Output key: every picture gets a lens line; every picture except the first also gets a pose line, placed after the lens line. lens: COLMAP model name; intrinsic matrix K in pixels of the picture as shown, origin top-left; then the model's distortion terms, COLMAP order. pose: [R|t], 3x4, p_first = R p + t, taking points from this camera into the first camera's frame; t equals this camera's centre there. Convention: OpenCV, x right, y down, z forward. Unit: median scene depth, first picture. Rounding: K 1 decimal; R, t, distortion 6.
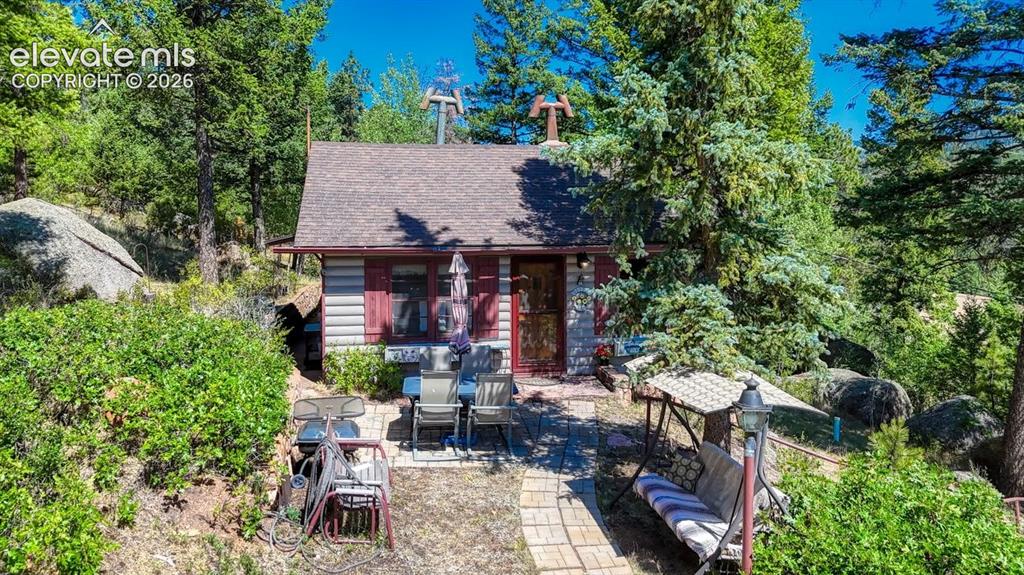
lens RADIAL K [[769.5, 0, 511.1], [0, 769.5, 279.4], [0, 0, 1]] dist [0.026858, -0.010847]
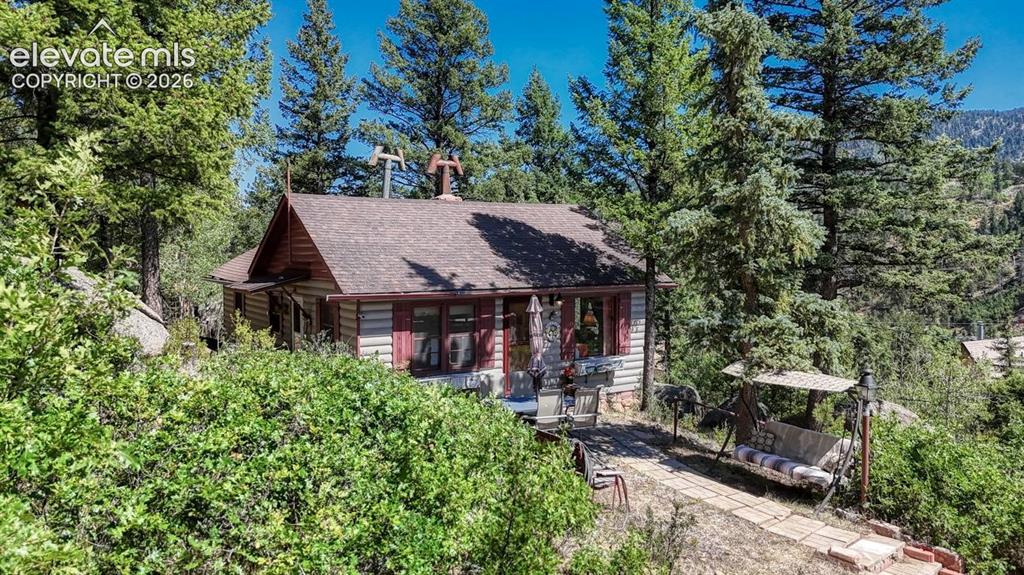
lens RADIAL K [[769.5, 0, 512.2], [0, 769.5, 291.3], [0, 0, 1]] dist [0.026858, -0.010847]
pose [[0.911552, -0.021129, 0.410641, -0.482772], [0.034757, 0.999064, -0.025750, -0.008520], [-0.409713, 0.037745, 0.911433, -0.095469]]
